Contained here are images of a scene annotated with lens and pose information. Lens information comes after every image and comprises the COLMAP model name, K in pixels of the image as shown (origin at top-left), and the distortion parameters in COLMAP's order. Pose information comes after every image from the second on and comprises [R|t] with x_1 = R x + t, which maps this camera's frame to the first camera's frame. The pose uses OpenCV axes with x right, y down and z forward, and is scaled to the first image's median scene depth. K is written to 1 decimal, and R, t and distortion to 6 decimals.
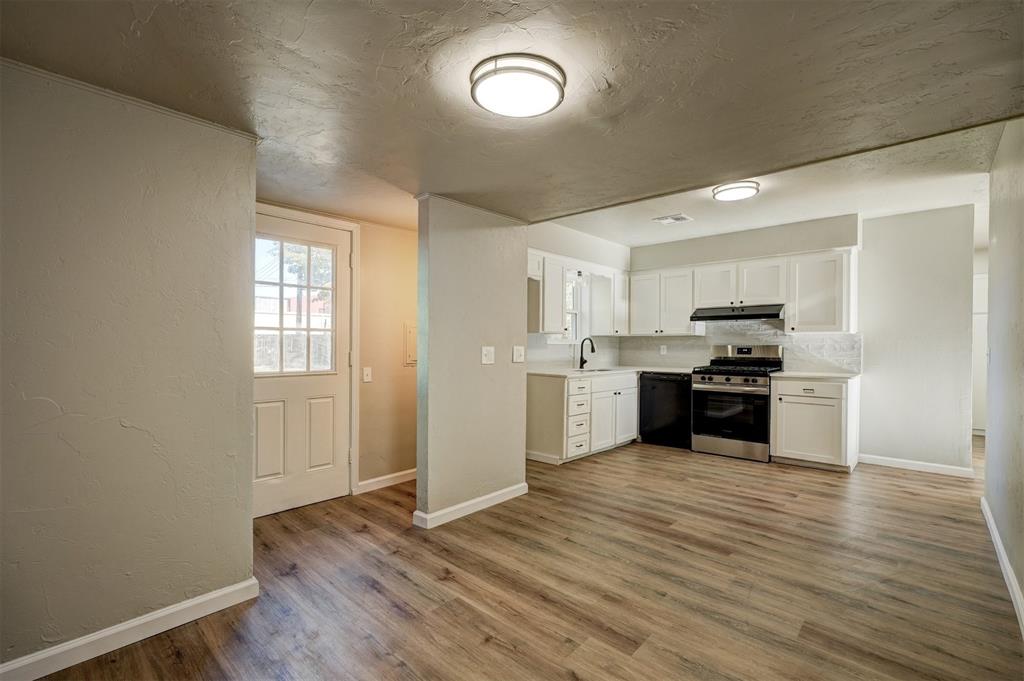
lens RADIAL K [[456.4, 0, 511.9], [0, 456.4, 346.7], [0, 0, 1]] dist [0.001128, 0.000252]
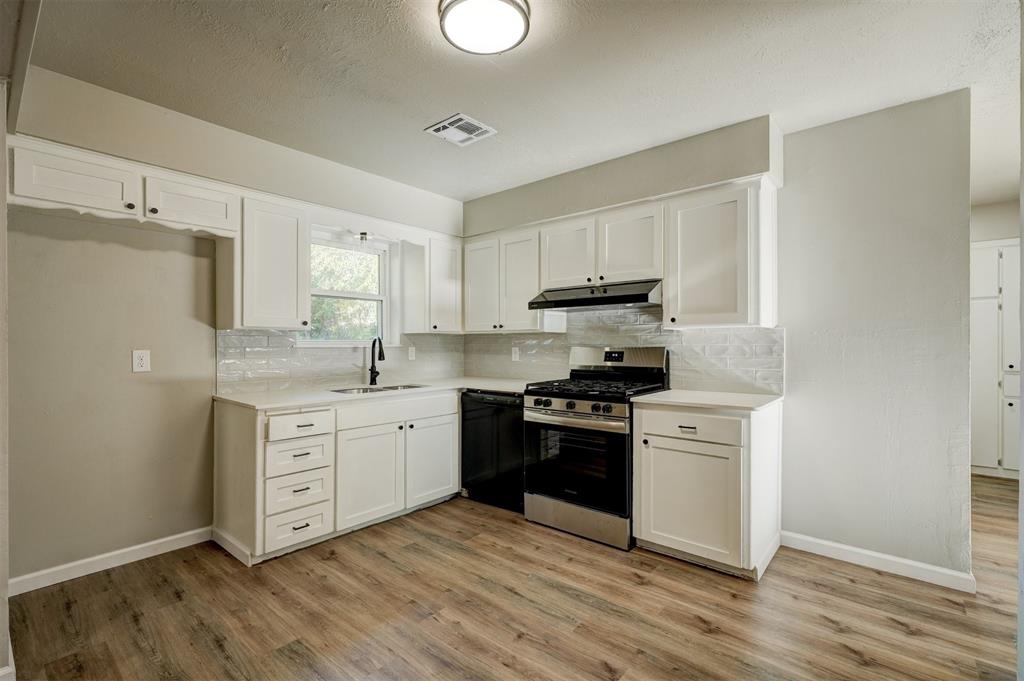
lens RADIAL K [[458.9, 0, 510.0], [0, 458.9, 342.7], [0, 0, 1]] dist [-0.002410, 0.000221]
pose [[0.999405, -0.006002, 0.033952, 0.390495], [0.006183, 0.999967, -0.005214, -0.008240], [-0.033920, 0.005421, 0.999410, 0.419138]]
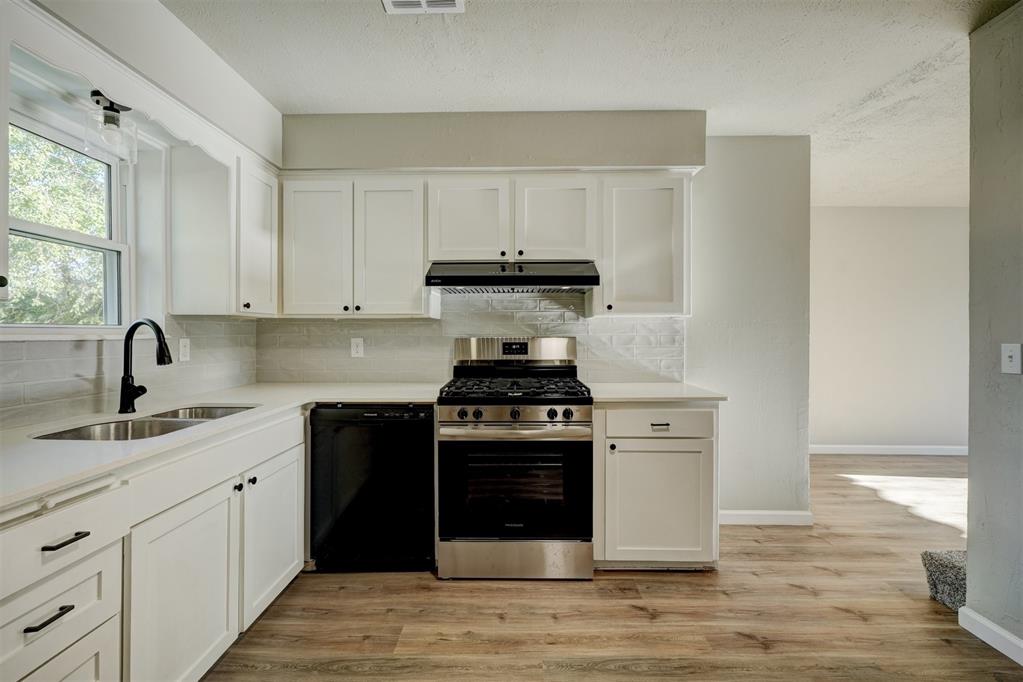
lens RADIAL K [[456.9, 0, 508.4], [0, 456.9, 334.2], [0, 0, 1]] dist [-0.004380, 0.000194]
pose [[0.751705, -0.006626, 0.659466, 0.172634], [0.006281, 0.999976, 0.002888, -0.010071], [-0.659469, 0.001971, 0.751729, 0.686974]]
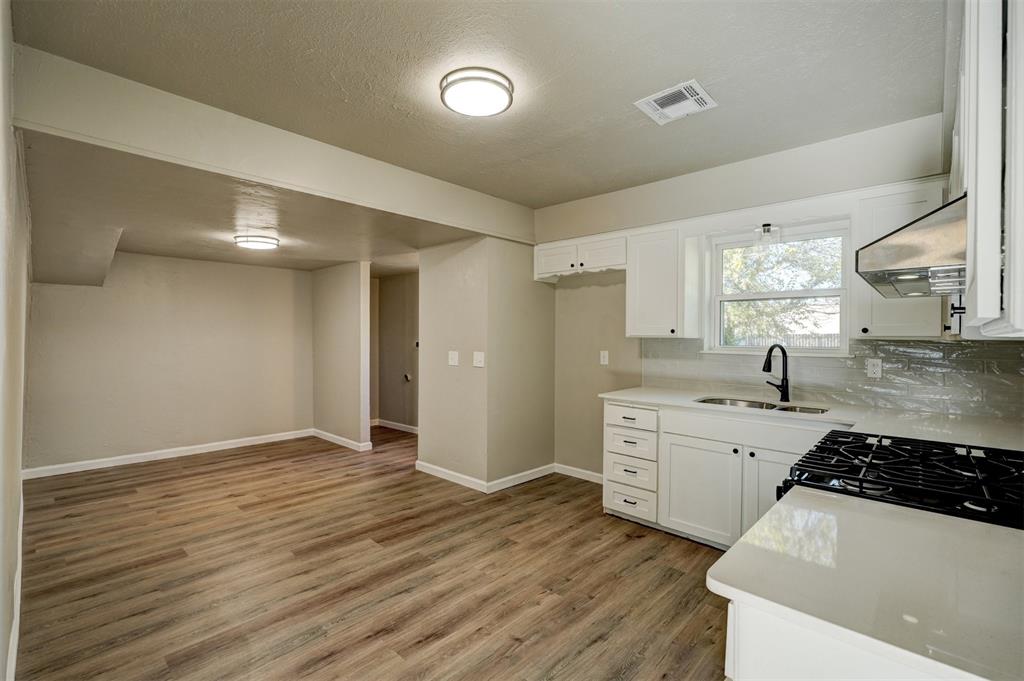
lens RADIAL K [[454.9, 0, 512.0], [0, 454.9, 340.5], [0, 0, 1]] dist [-0.003001, -0.000109]
pose [[-0.013297, 0.000736, -0.999911, 0.831707], [-0.013054, 0.999914, 0.000909, -0.023812], [0.999826, 0.013065, -0.013287, 0.828678]]
